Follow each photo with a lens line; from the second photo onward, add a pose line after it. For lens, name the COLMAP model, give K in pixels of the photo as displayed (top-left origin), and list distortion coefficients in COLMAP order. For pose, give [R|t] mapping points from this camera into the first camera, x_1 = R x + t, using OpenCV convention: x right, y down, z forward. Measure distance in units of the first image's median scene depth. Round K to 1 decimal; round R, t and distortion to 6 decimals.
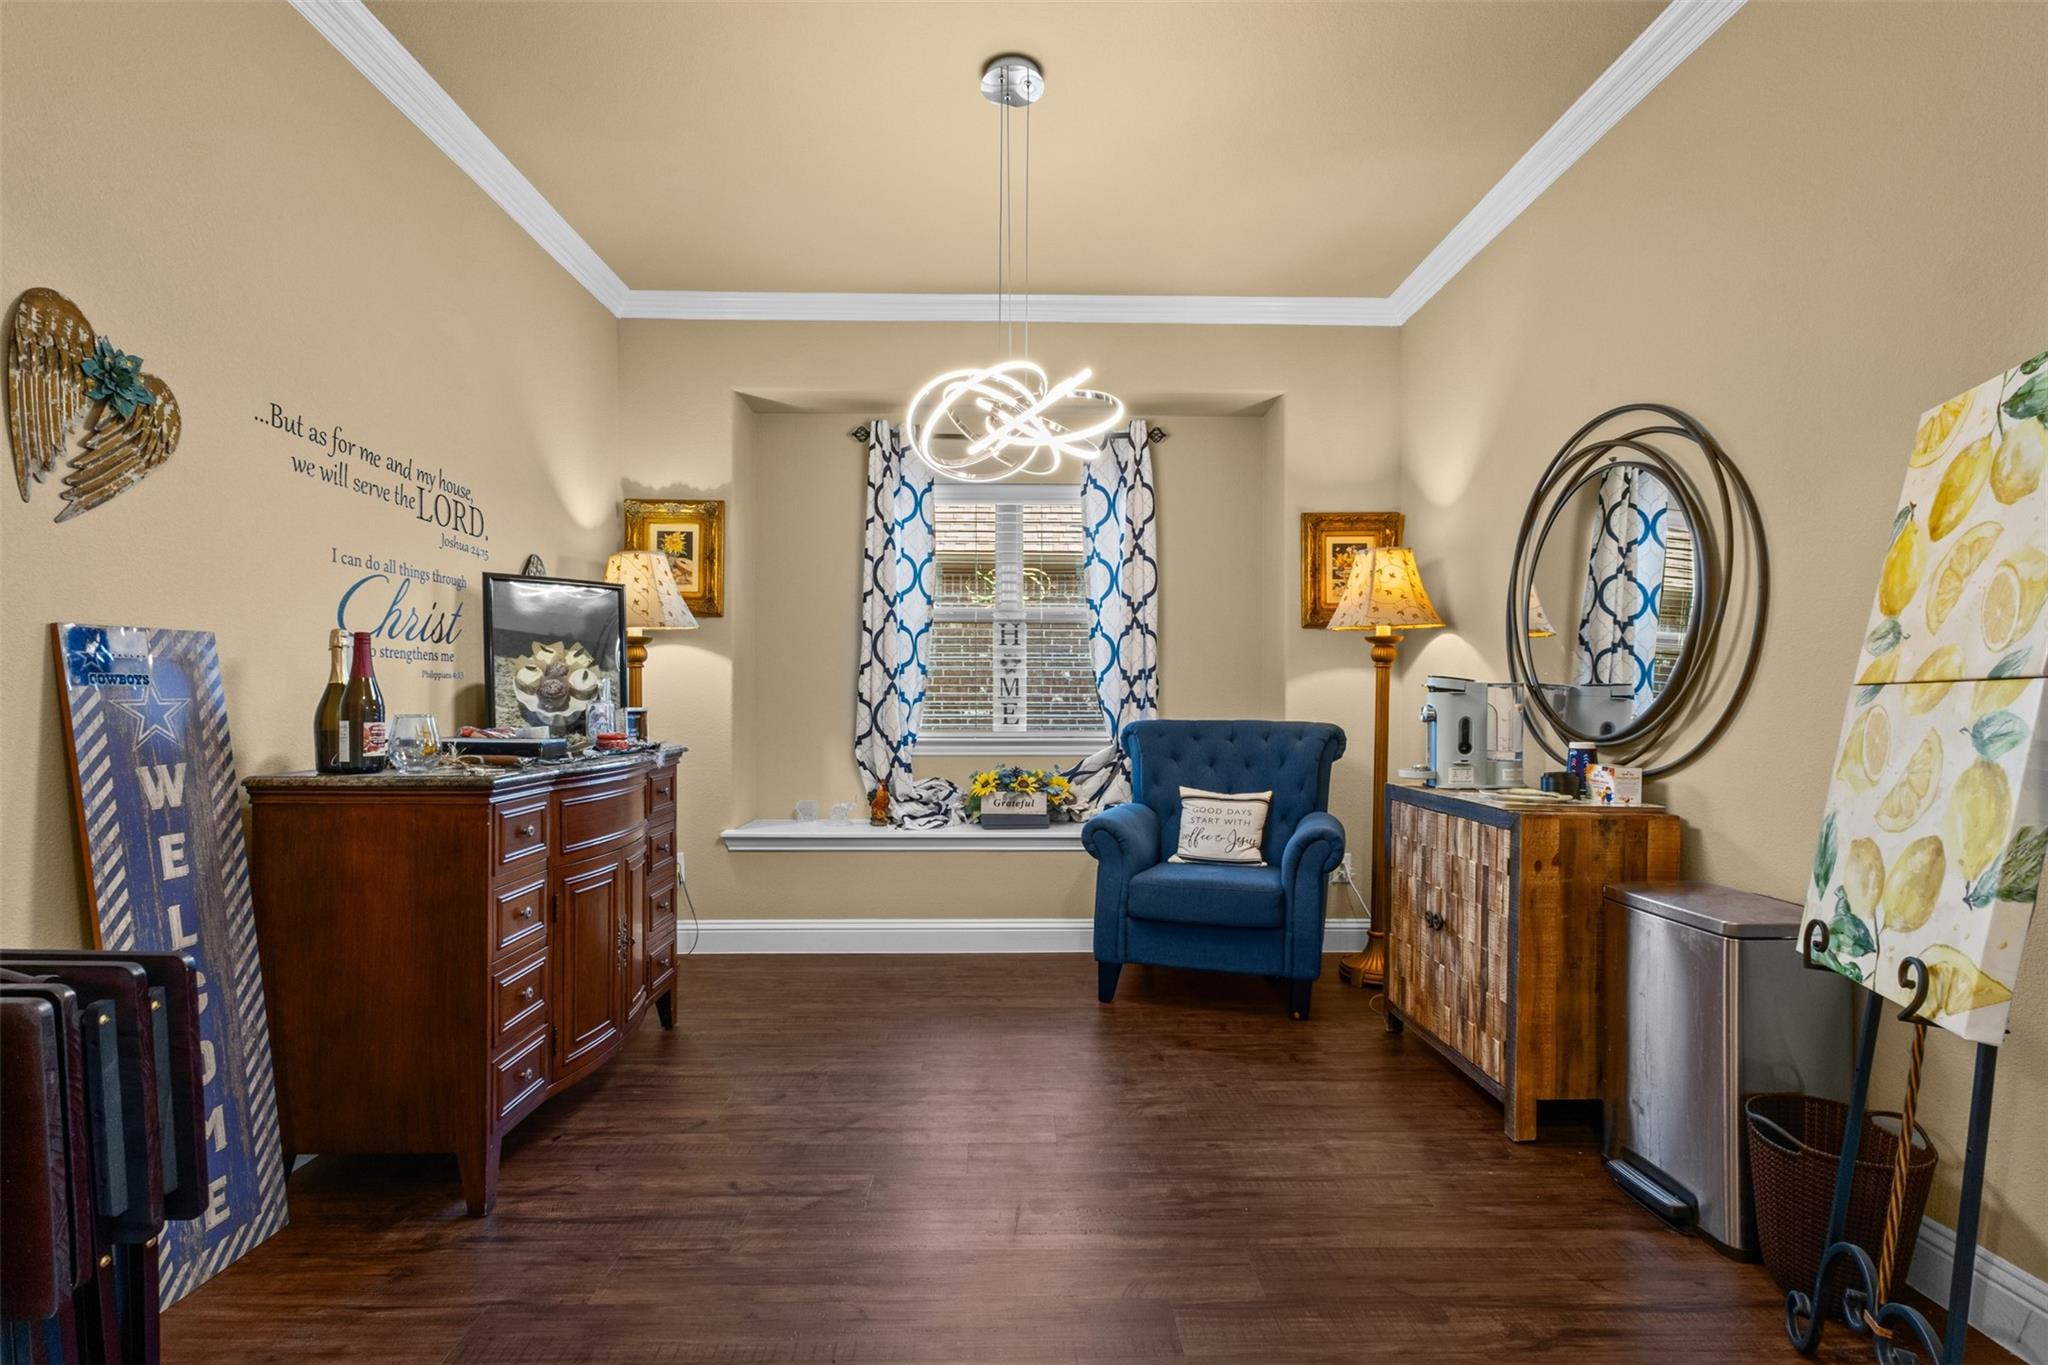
lens RADIAL K [[950.2, 0, 1026.3], [0, 950.2, 700.3], [0, 0, 1]] dist [-0.000352, 0.001012]
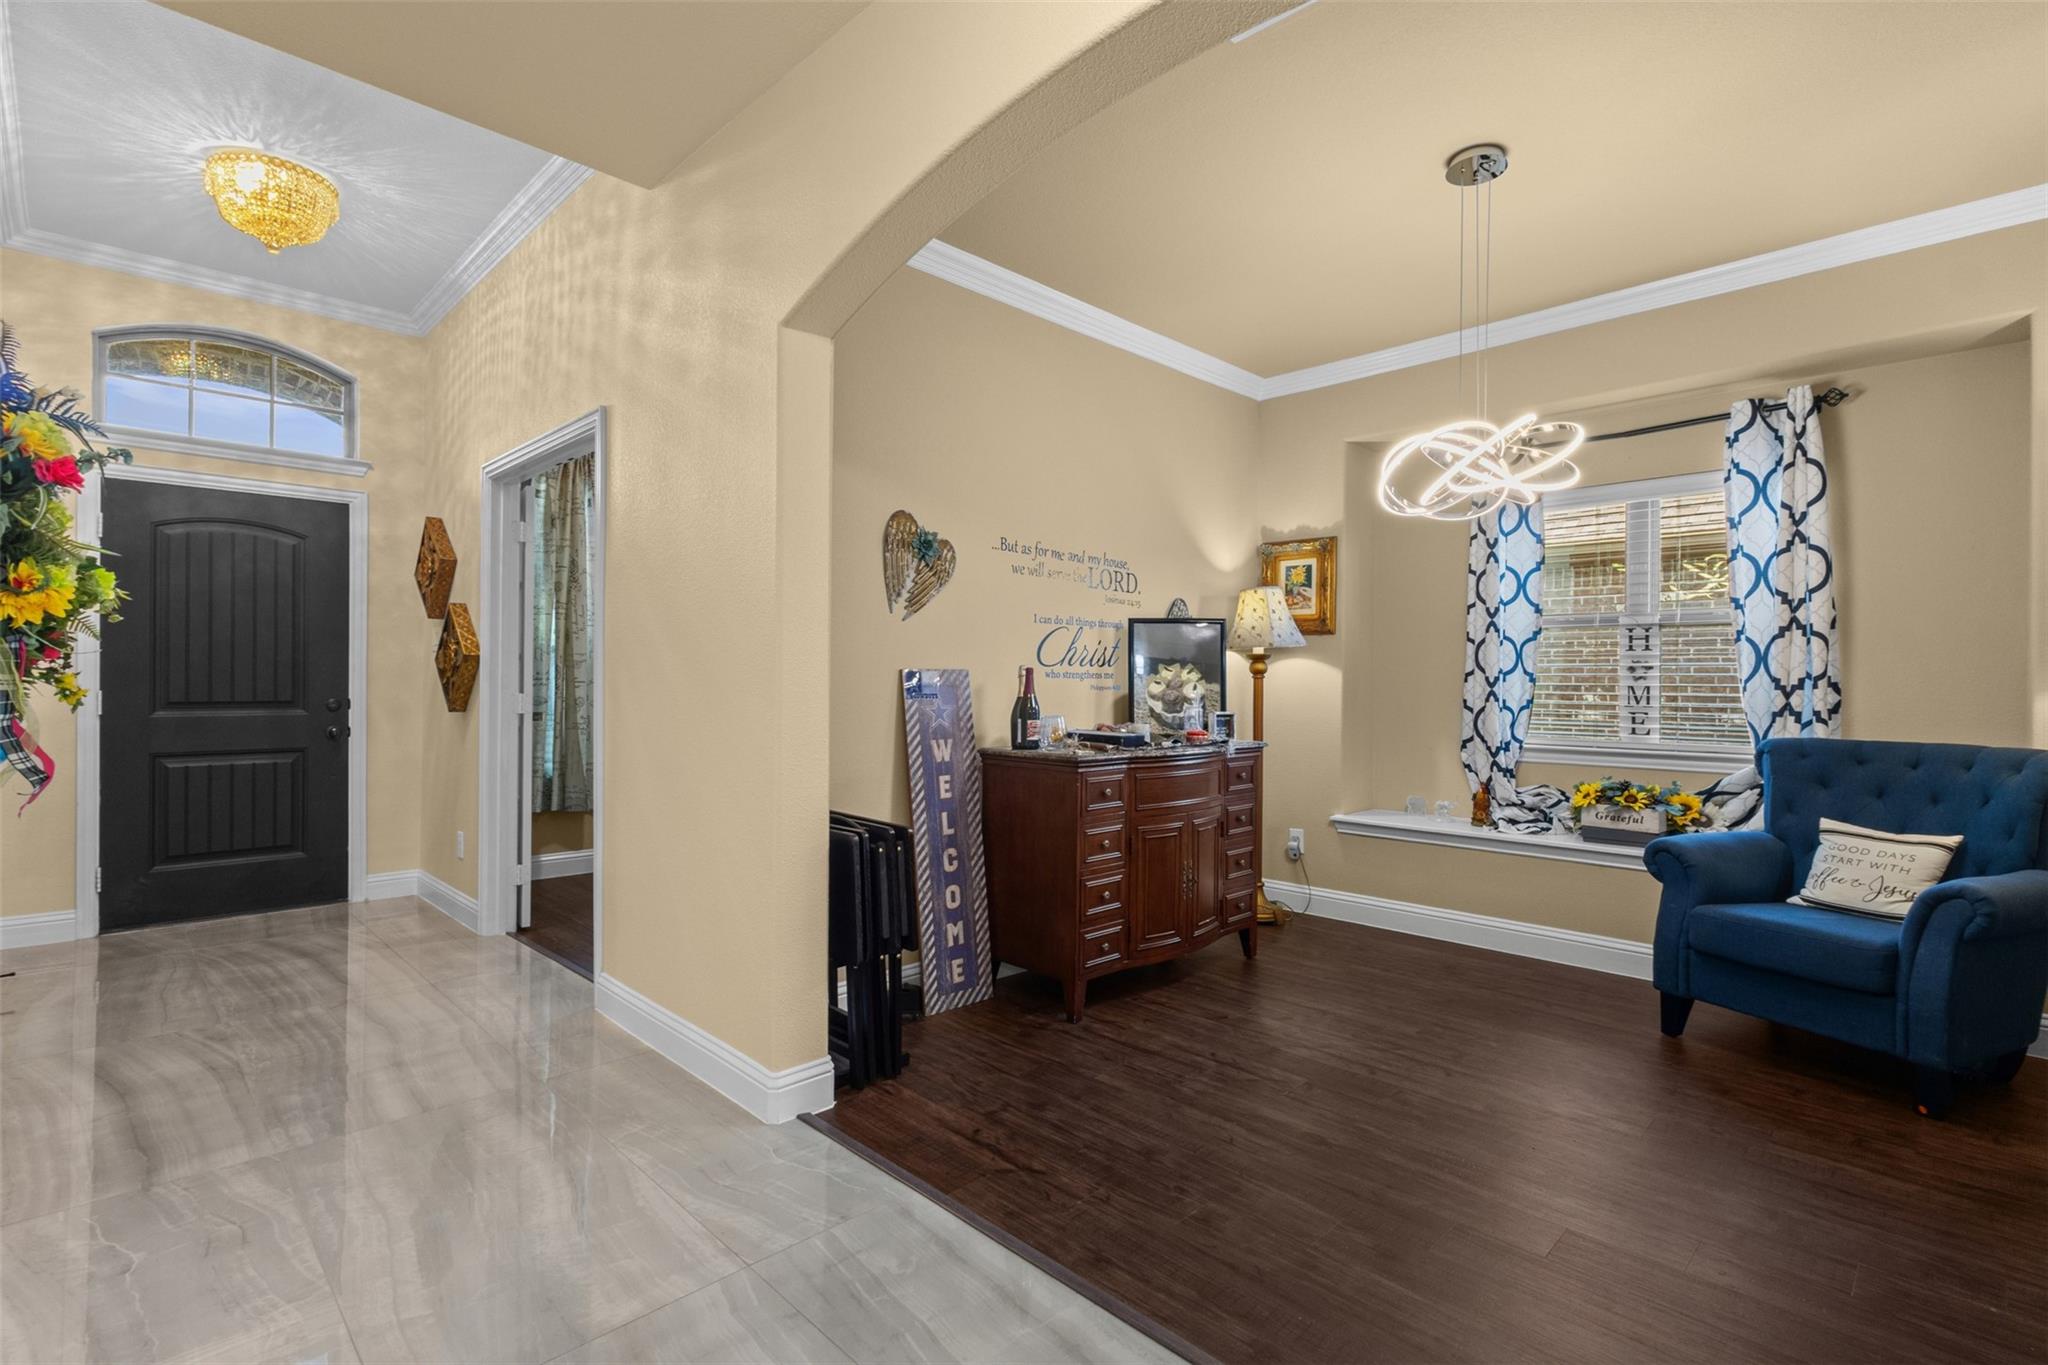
lens RADIAL K [[950.2, 0, 1019.9], [0, 950.2, 682.9], [0, 0, 1]] dist [-0.000352, 0.001012]
pose [[0.688076, 0.004549, -0.725624, 0.376004], [-0.010074, 0.999944, -0.003284, -0.026439], [0.725569, 0.009570, 0.688083, -0.138418]]
